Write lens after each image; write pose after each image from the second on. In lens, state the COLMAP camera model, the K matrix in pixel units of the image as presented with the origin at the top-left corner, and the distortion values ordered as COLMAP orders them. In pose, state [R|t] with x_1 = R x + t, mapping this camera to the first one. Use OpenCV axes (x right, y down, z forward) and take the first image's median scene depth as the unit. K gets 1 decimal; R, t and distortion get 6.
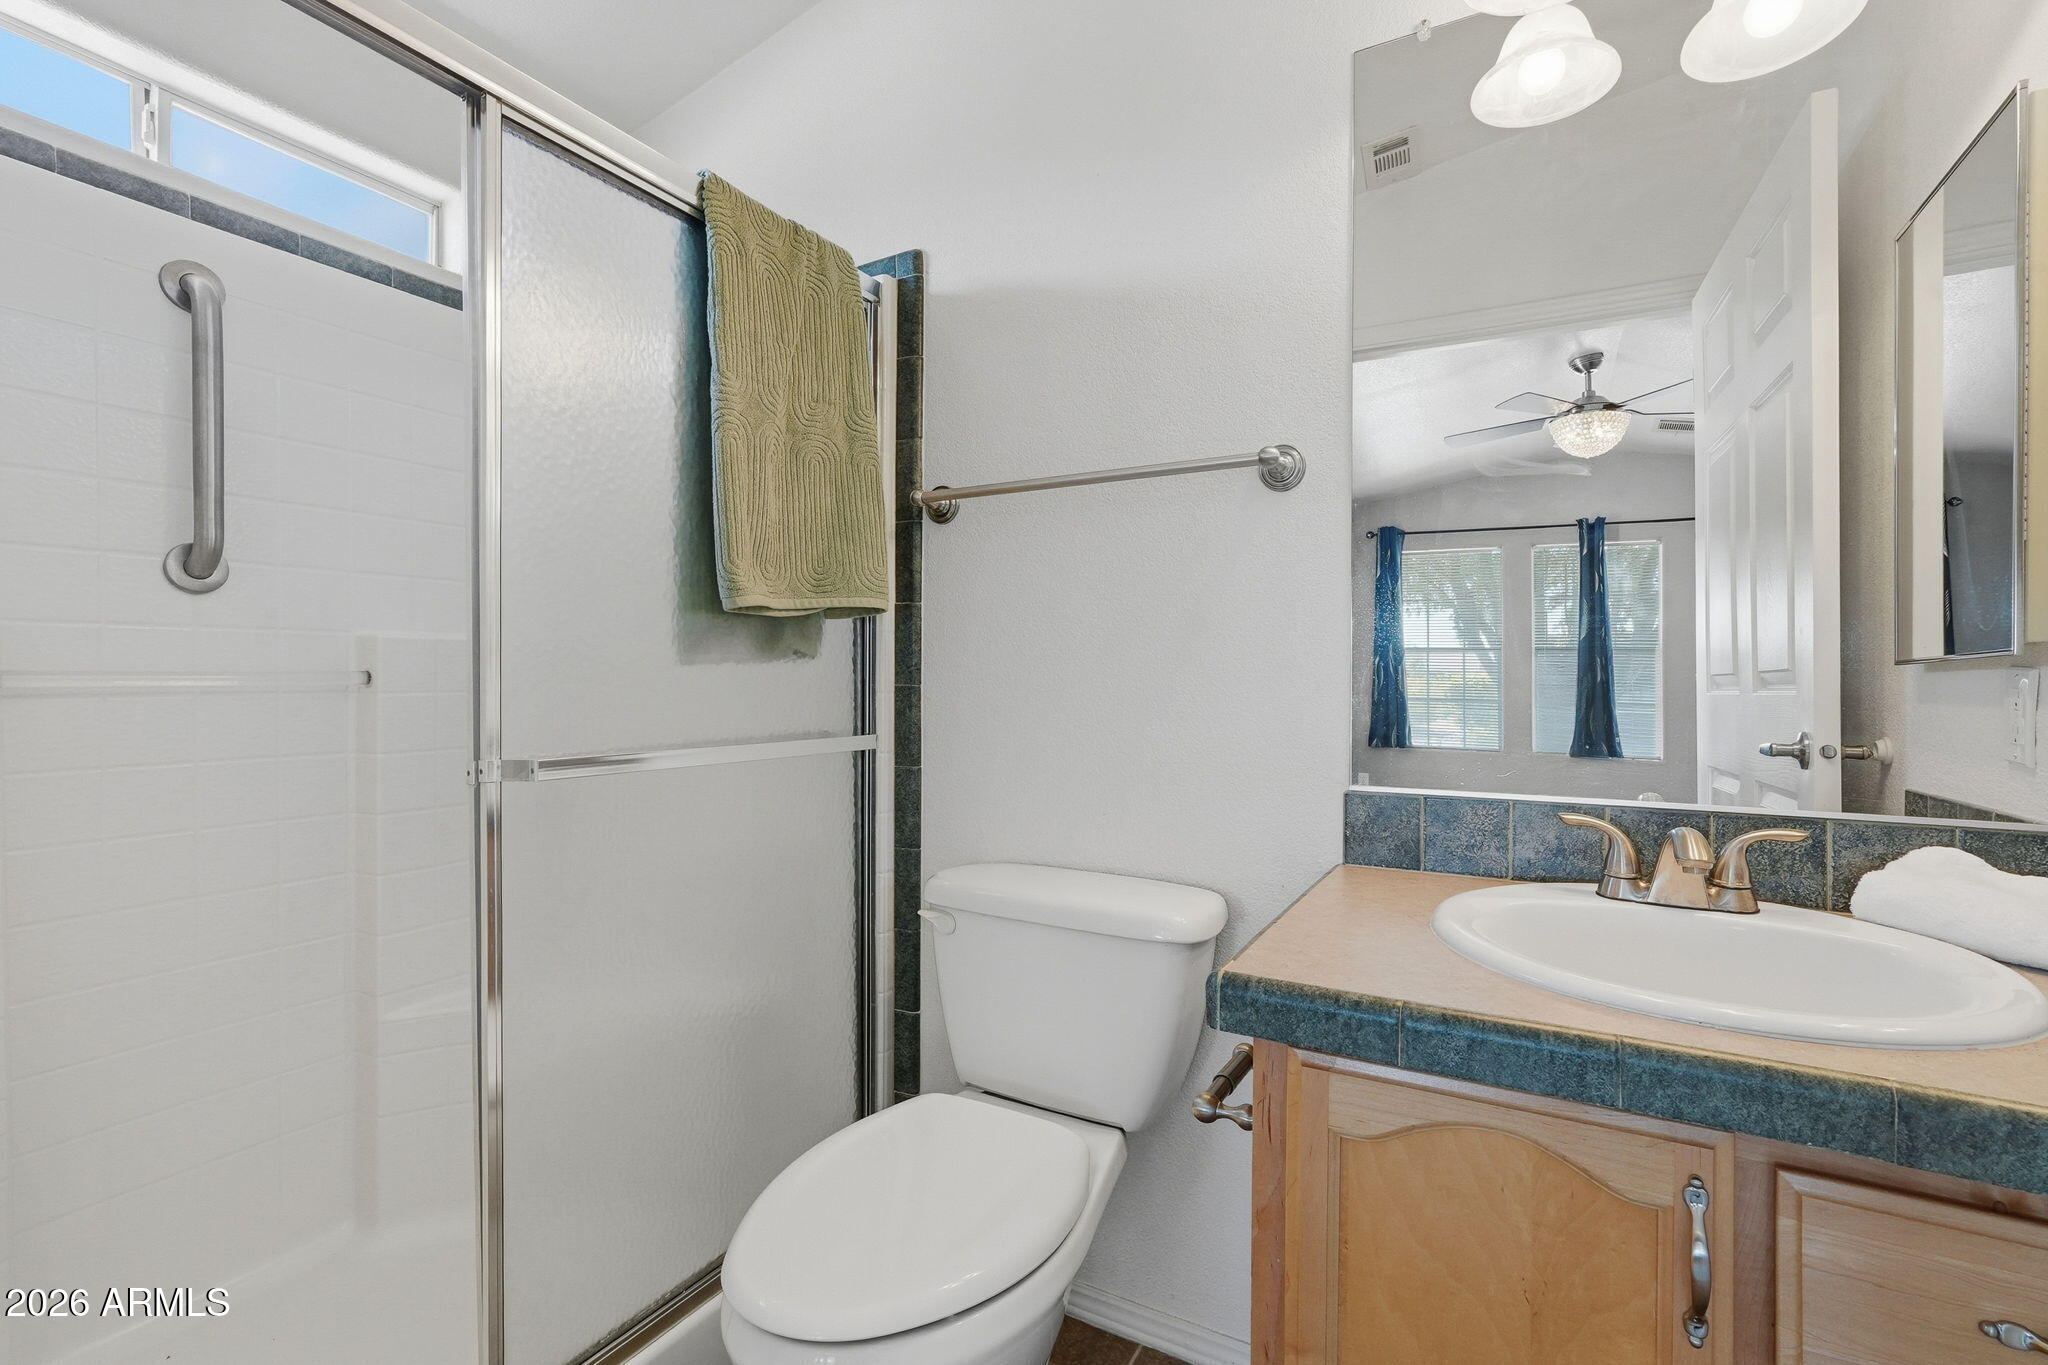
lens RADIAL K [[906.1, 0, 1022.3], [0, 906.1, 690.4], [0, 0, 1]] dist [-0.003114, 0.000607]
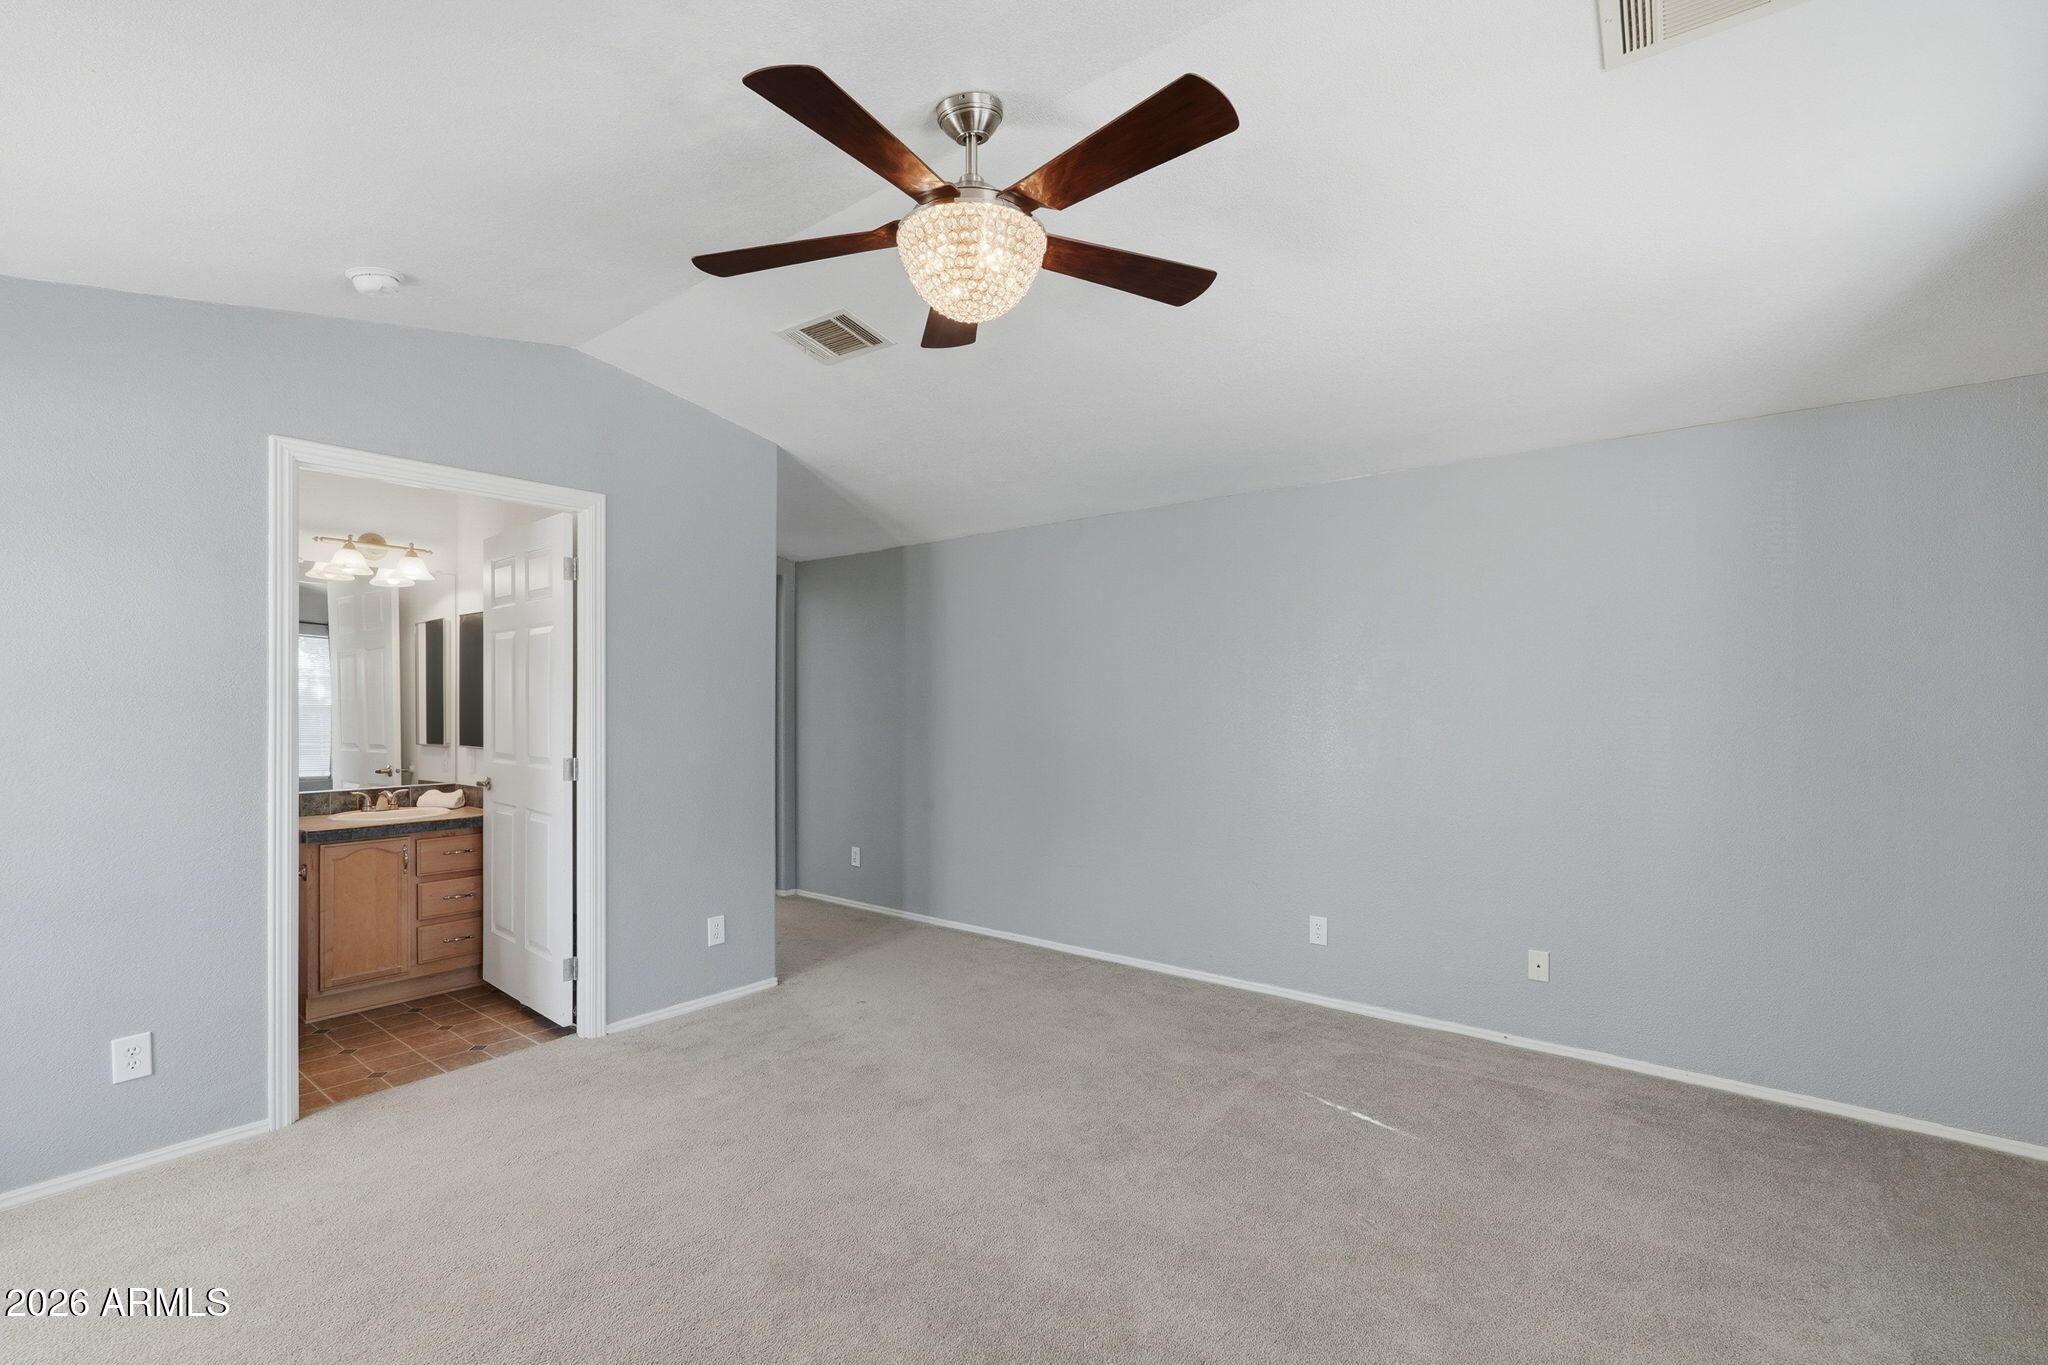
lens RADIAL K [[906.1, 0, 1022.3], [0, 906.1, 690.4], [0, 0, 1]] dist [-0.003114, 0.000607]
pose [[0.156424, 0.015451, 0.987569, -2.465530], [0.009107, 0.999813, -0.017085, -0.181016], [-0.987648, 0.011666, 0.156254, -2.158341]]
